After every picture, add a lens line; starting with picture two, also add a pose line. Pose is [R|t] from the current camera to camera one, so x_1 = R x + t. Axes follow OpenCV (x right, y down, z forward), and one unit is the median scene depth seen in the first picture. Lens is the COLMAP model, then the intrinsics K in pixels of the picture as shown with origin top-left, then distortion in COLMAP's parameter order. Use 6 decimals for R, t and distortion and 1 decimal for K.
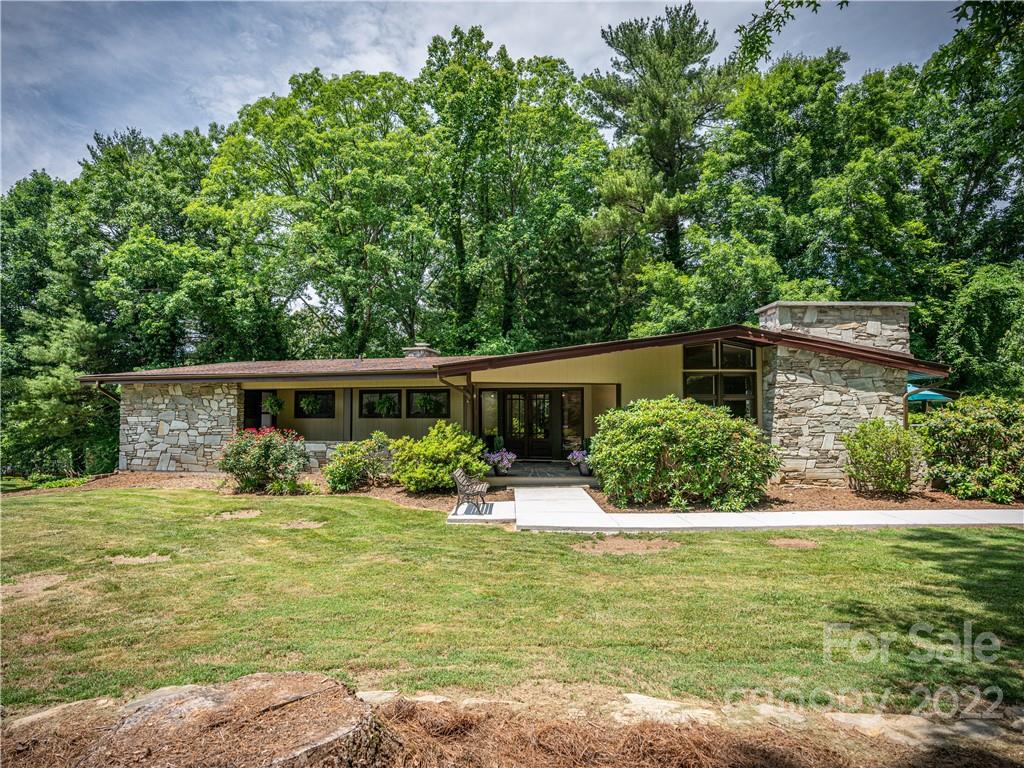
lens RADIAL K [[545.5, 0, 510.4], [0, 545.5, 384.6], [0, 0, 1]] dist [0.000518, 0.000078]
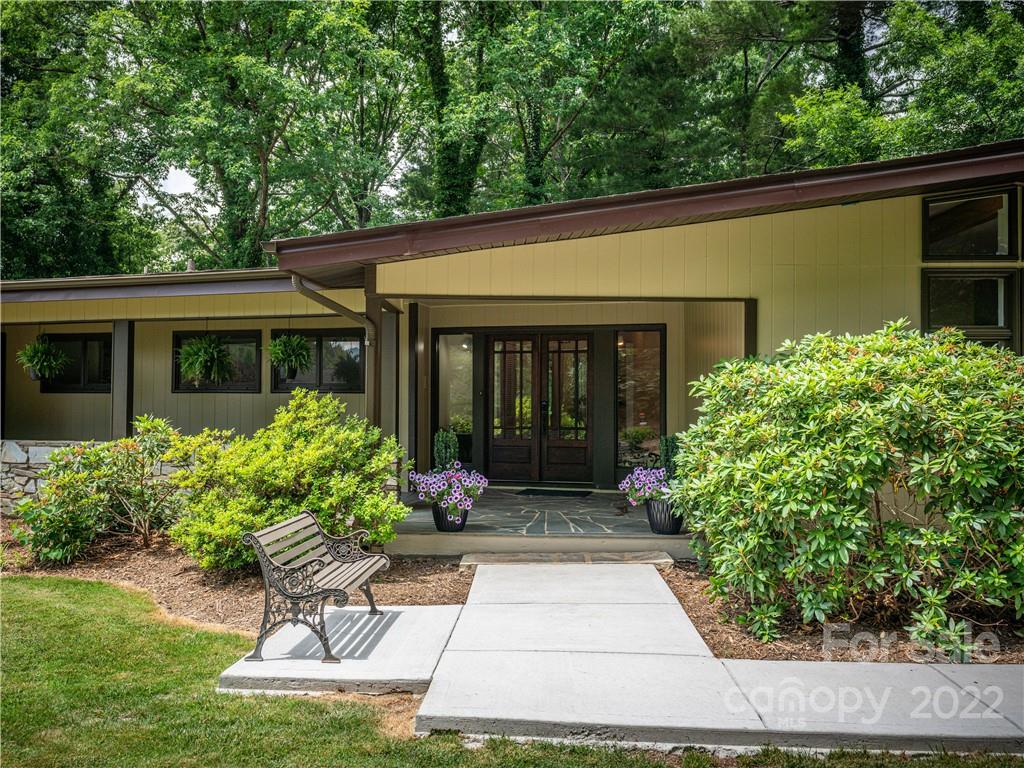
lens RADIAL K [[865.1, 0, 515.5], [0, 865.1, 370.6], [0, 0, 1]] dist [0.010696, 0.001638]
pose [[0.998461, 0.003840, -0.055323, 0.040967], [-0.003297, 0.999946, 0.009891, 0.028259], [0.055358, -0.009693, 0.998420, 0.236459]]
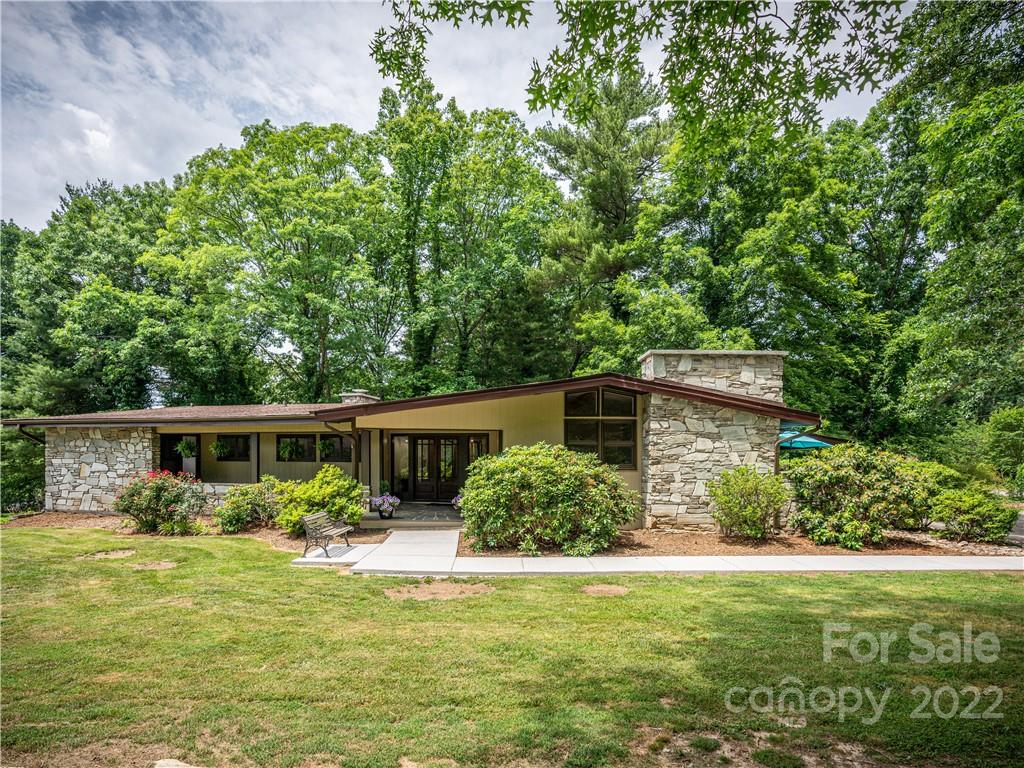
lens RADIAL K [[513.9, 0, 510.4], [0, 513.9, 447.7], [0, 0, 1]] dist [-0.004186, 0.001093]
pose [[0.999957, 0.005661, -0.007342, 0.142442], [-0.005385, 0.999296, 0.037120, -0.002697], [0.007547, -0.037079, 0.999284, 0.022527]]
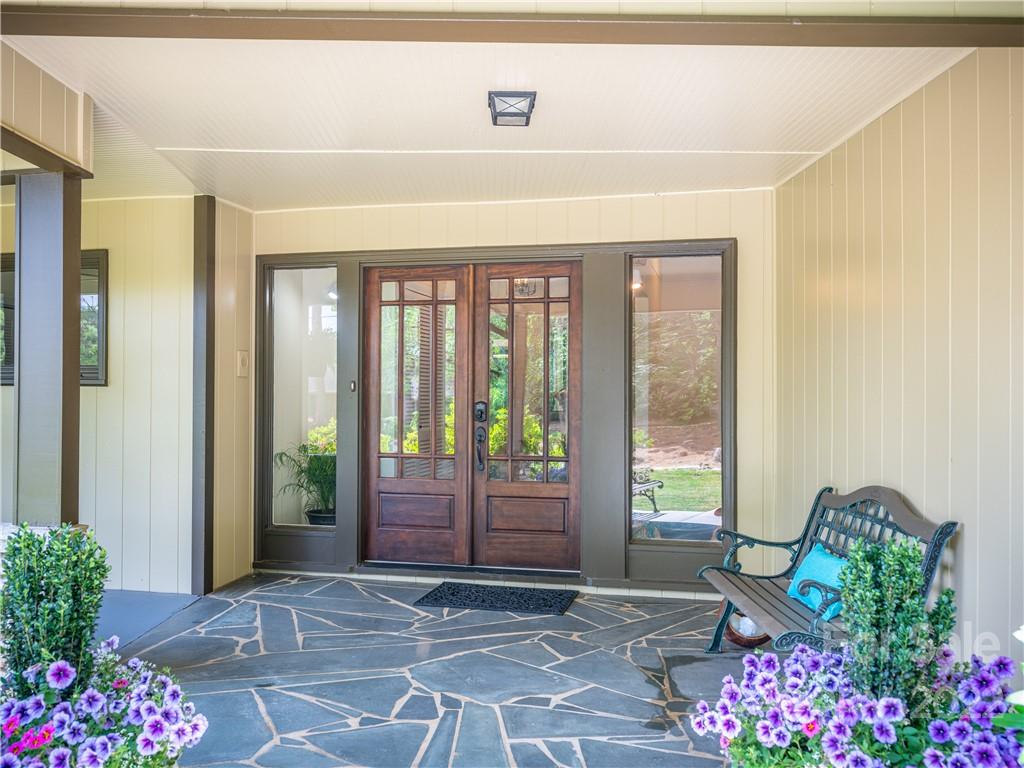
lens RADIAL K [[865.1, 0, 515.5], [0, 865.1, 370.6], [0, 0, 1]] dist [0.010696, 0.001638]
pose [[0.999781, 0.004795, -0.020386, 0.045243], [-0.004586, 0.999937, 0.010267, 0.040821], [0.020434, -0.010171, 0.999739, 0.524808]]
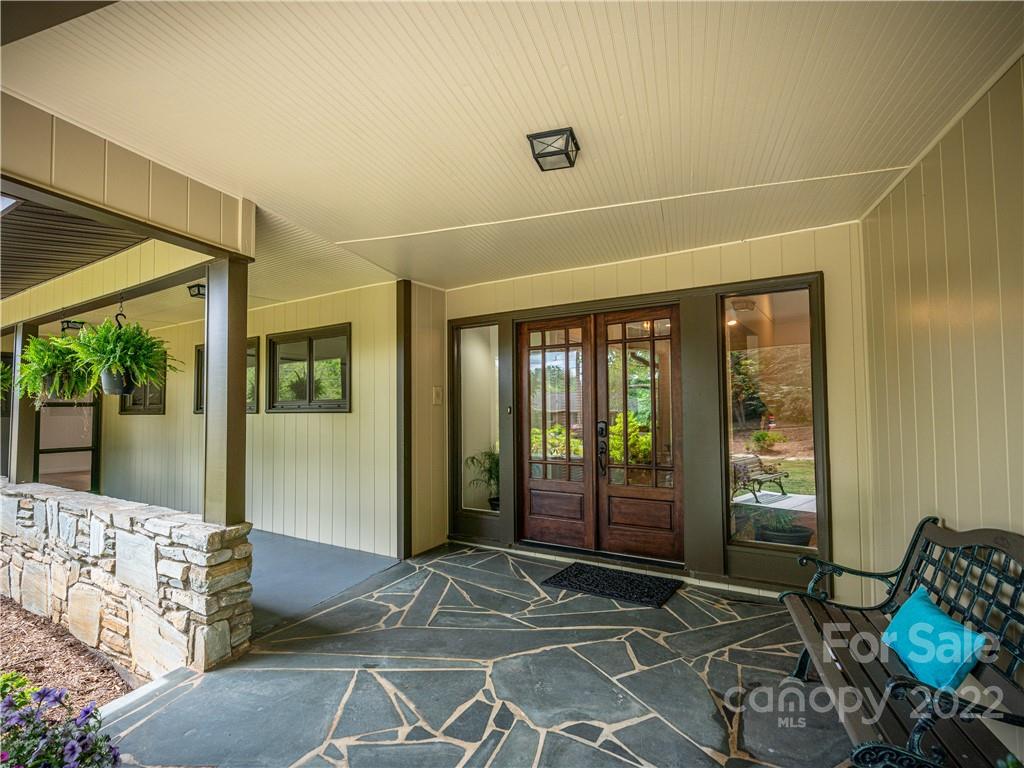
lens RADIAL K [[518.8, 0, 512.0], [0, 518.8, 384.0], [0, 0, 1]] dist [-0.016661, 0.009657]
pose [[0.936957, -0.026031, -0.348474, 0.067961], [0.022549, 0.999647, -0.014046, 0.040679], [0.348717, 0.005302, 0.937213, 0.589997]]
